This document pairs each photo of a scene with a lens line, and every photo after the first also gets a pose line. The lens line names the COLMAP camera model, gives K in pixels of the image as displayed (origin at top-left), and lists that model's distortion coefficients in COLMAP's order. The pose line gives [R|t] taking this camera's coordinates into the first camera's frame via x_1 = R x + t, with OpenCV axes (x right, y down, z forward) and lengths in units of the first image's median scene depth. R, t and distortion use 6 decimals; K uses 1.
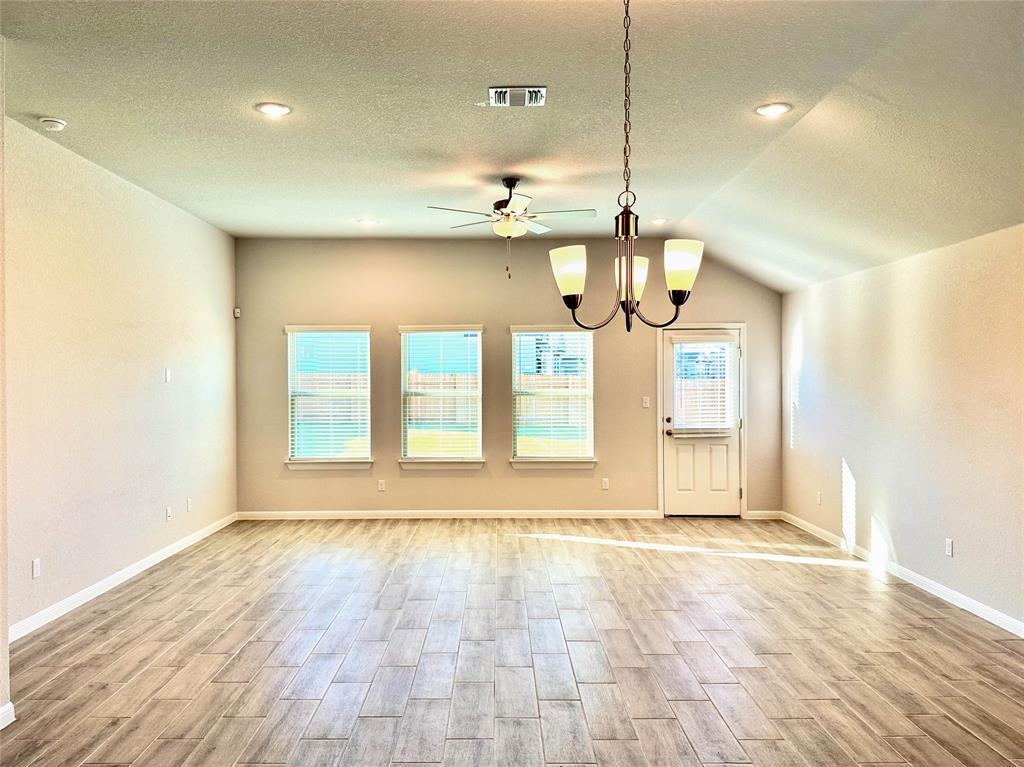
lens RADIAL K [[782.6, 0, 512.0], [0, 782.6, 383.5], [0, 0, 1]] dist [0.173864, -0.294663]
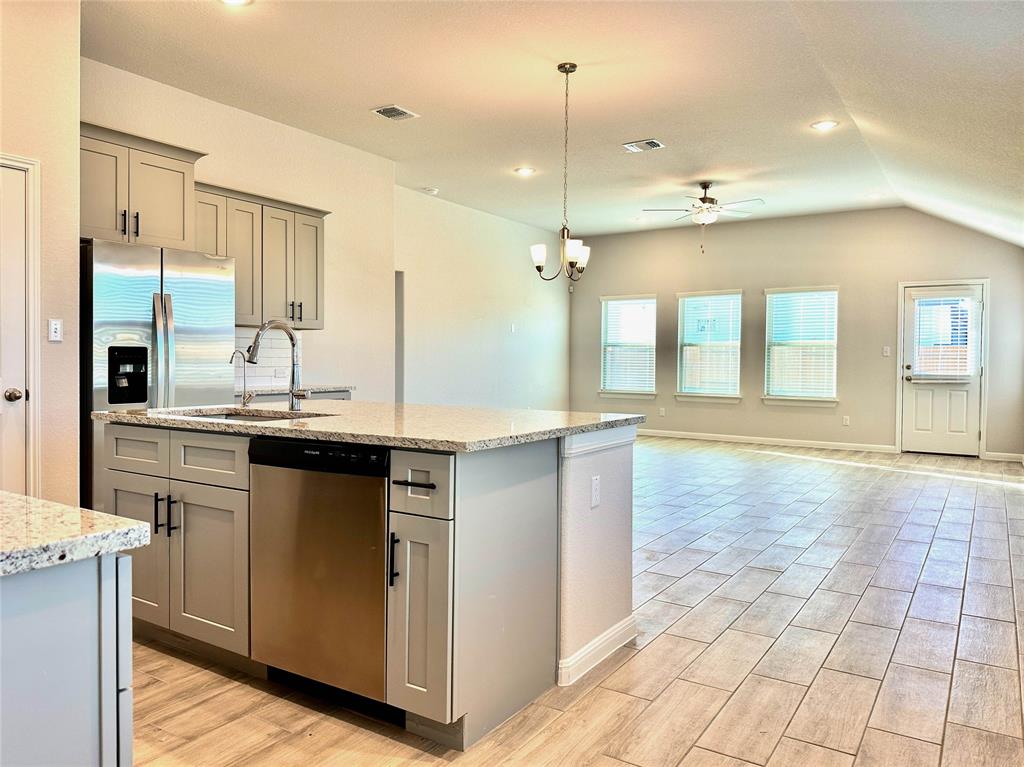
lens RADIAL K [[782.6, 0, 512.0], [0, 782.6, 383.5], [0, 0, 1]] dist [0.173864, -0.294663]
pose [[0.835382, 0.026778, -0.549018, 0.358561], [-0.015128, 0.999554, 0.025734, 0.048942], [0.549462, -0.013192, 0.835414, -0.273736]]
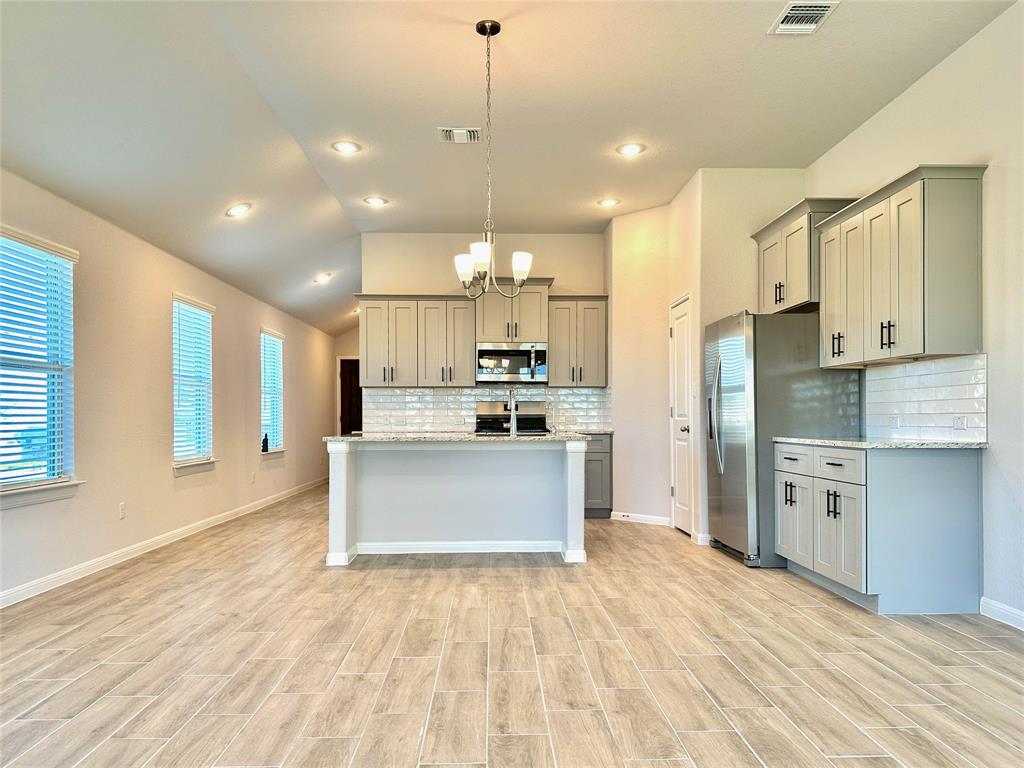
lens RADIAL K [[782.6, 0, 512.0], [0, 782.6, 384.0], [0, 0, 1]] dist [0.173864, -0.294663]
pose [[-0.999930, 0.005516, -0.010511, 0.067537], [0.005917, 0.999240, -0.038540, 0.115583], [0.010291, -0.038599, -0.999202, 1.631028]]
